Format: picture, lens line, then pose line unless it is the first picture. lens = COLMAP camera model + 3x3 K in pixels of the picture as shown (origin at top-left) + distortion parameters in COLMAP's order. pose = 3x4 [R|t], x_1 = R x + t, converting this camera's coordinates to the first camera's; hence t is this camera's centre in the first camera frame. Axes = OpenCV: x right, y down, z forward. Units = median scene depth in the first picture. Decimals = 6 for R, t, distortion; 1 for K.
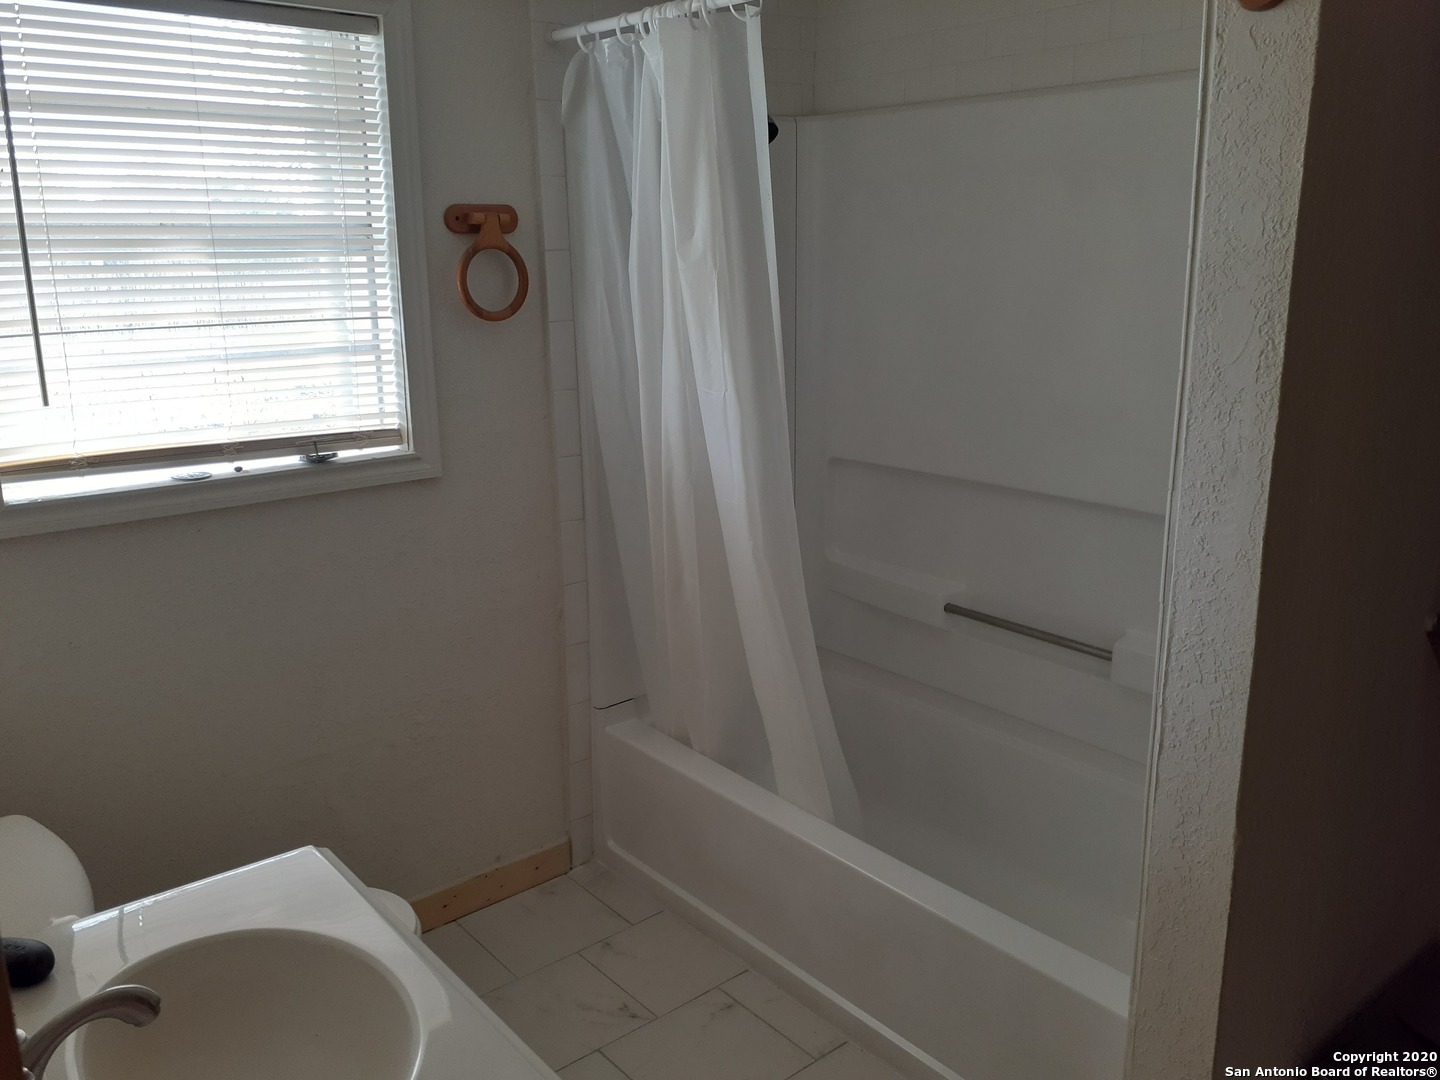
lens RADIAL K [[1152.2, 0, 726.6], [0, 1152.2, 534.5], [0, 0, 1]] dist [0.060253, -0.073434]
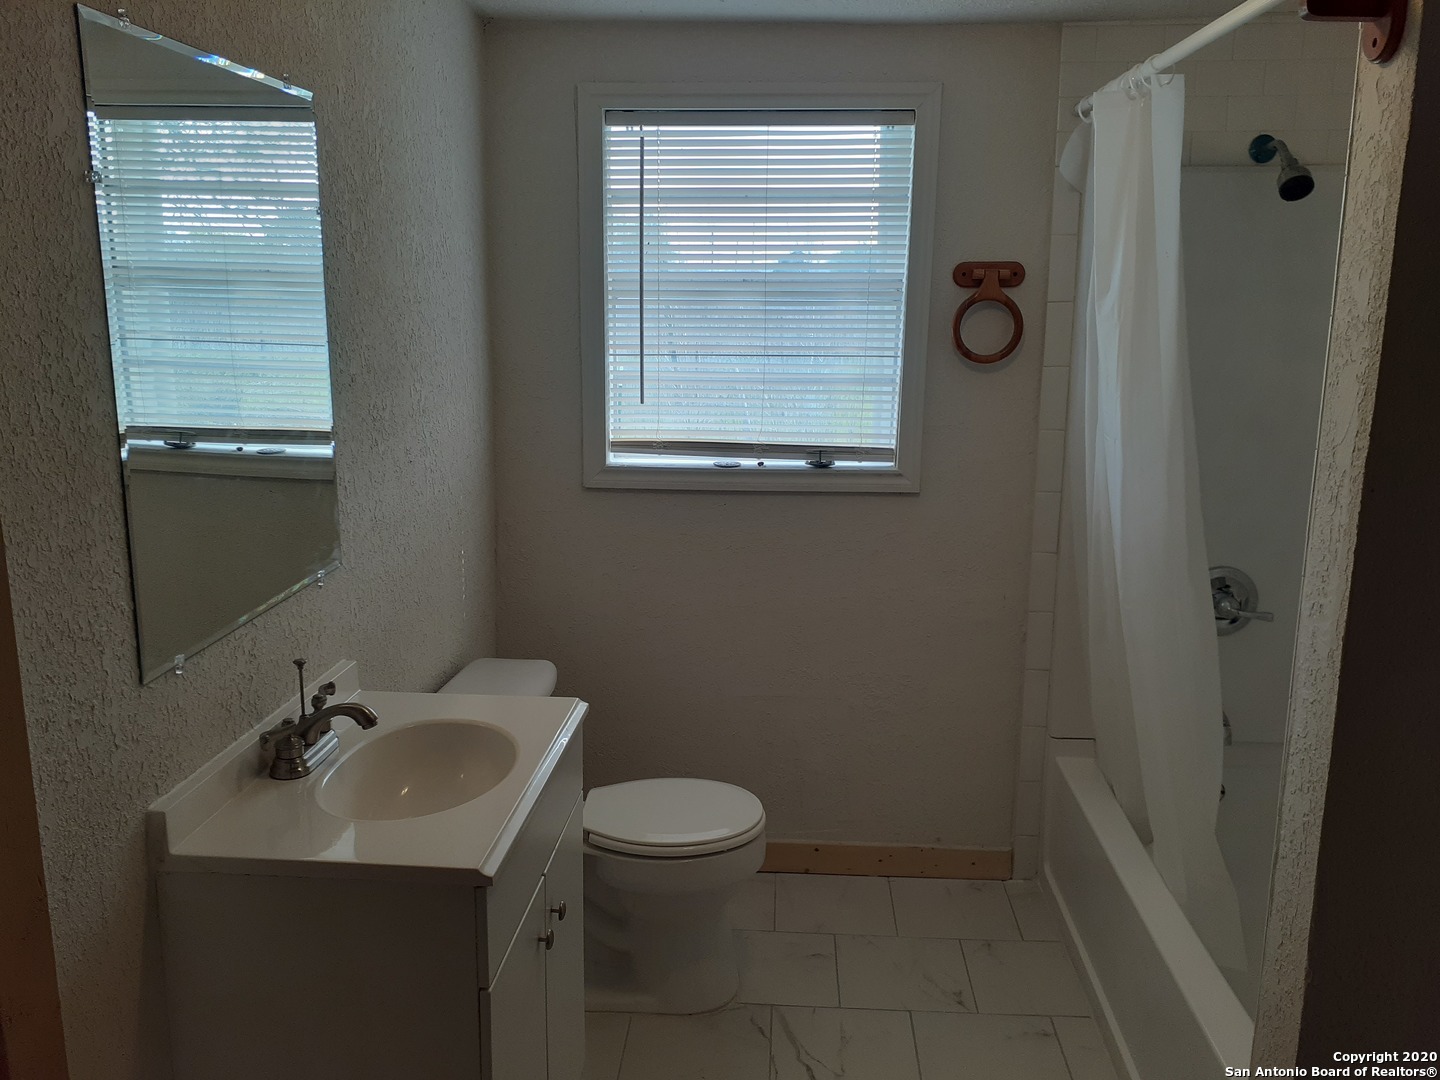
lens RADIAL K [[1152.2, 0, 721.5], [0, 1152.2, 548.0], [0, 0, 1]] dist [0.060253, -0.073434]
pose [[0.728070, 0.161697, -0.666159, 0.411368], [-0.178914, 0.982923, 0.043043, -0.010427], [0.661743, 0.087847, 0.744566, 0.003466]]
